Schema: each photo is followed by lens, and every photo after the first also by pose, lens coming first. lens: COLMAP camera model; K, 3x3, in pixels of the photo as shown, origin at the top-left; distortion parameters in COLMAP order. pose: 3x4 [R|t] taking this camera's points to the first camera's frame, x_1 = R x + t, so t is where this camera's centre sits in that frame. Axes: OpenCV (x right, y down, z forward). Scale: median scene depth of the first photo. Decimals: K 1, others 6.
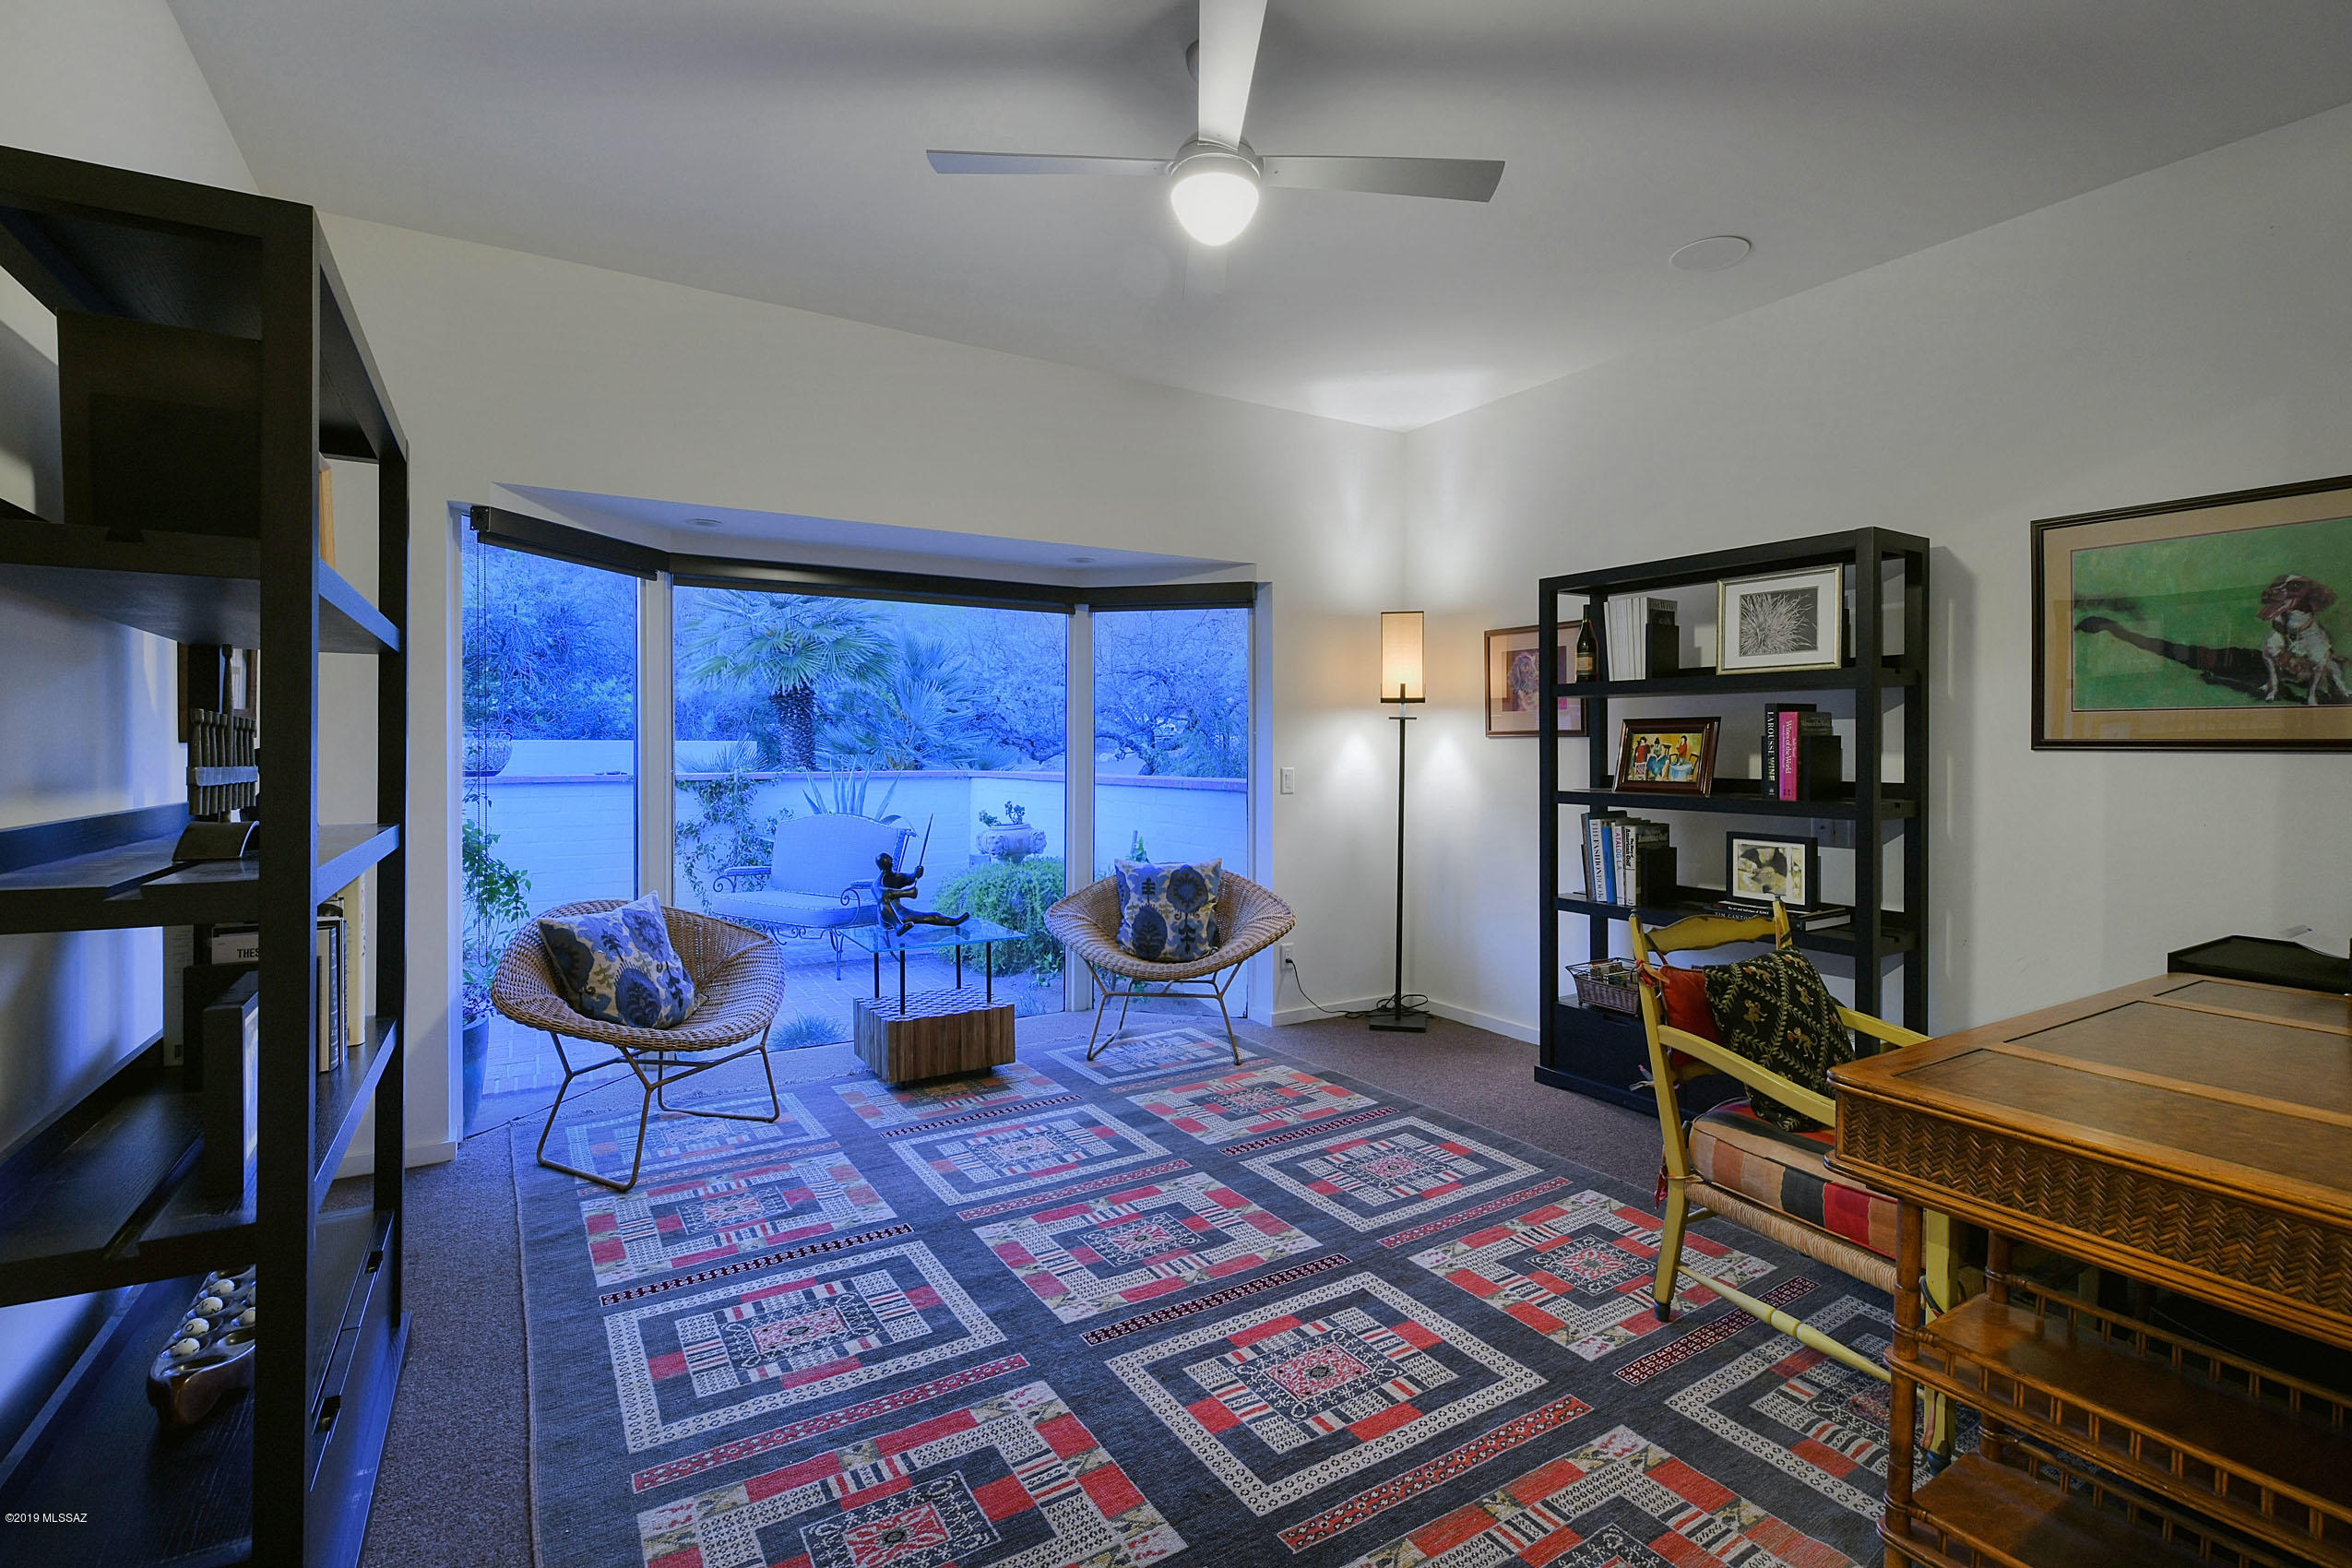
lens RADIAL K [[1052.1, 0, 1155.3], [0, 1052.1, 758.9], [0, 0, 1]] dist [-0.001489, -0.008590]
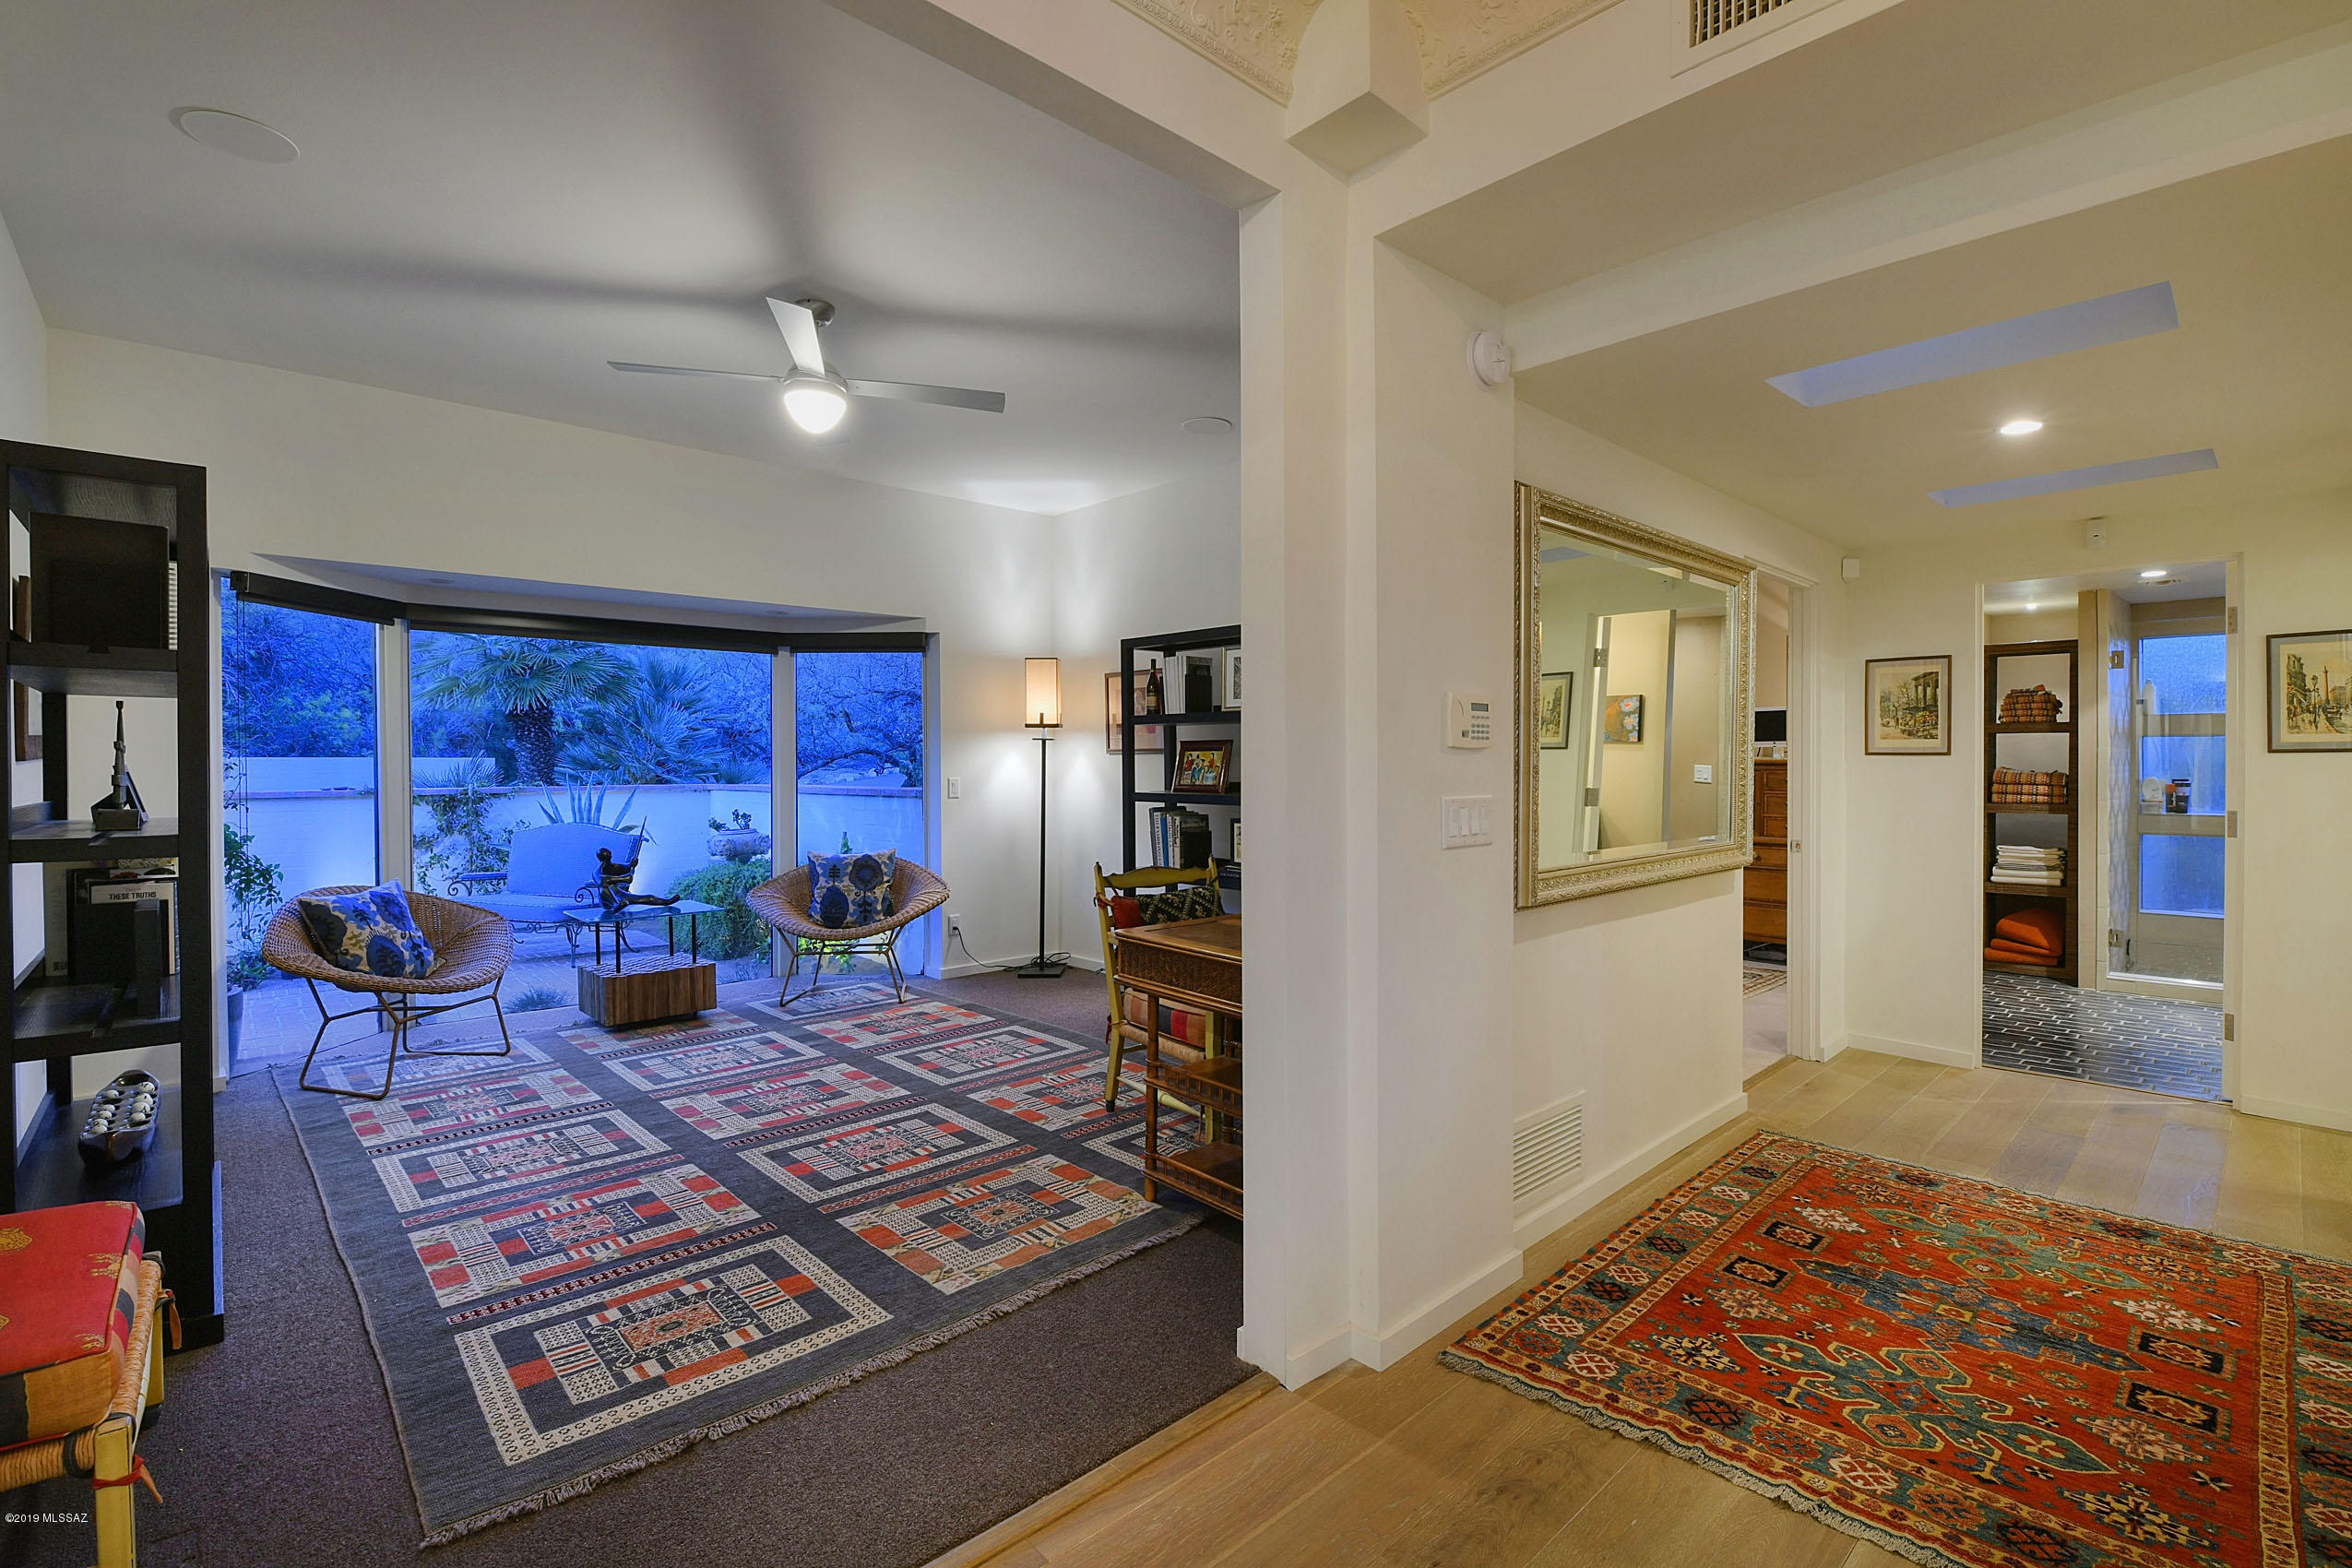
lens RADIAL K [[1052.1, 0, 1190.4], [0, 1052.1, 785.3], [0, 0, 1]] dist [-0.001489, -0.008590]
pose [[0.975559, -0.008269, 0.219580, 0.174788], [0.005841, 0.999914, 0.011703, 0.005963], [-0.219658, -0.010135, 0.975524, -0.431956]]
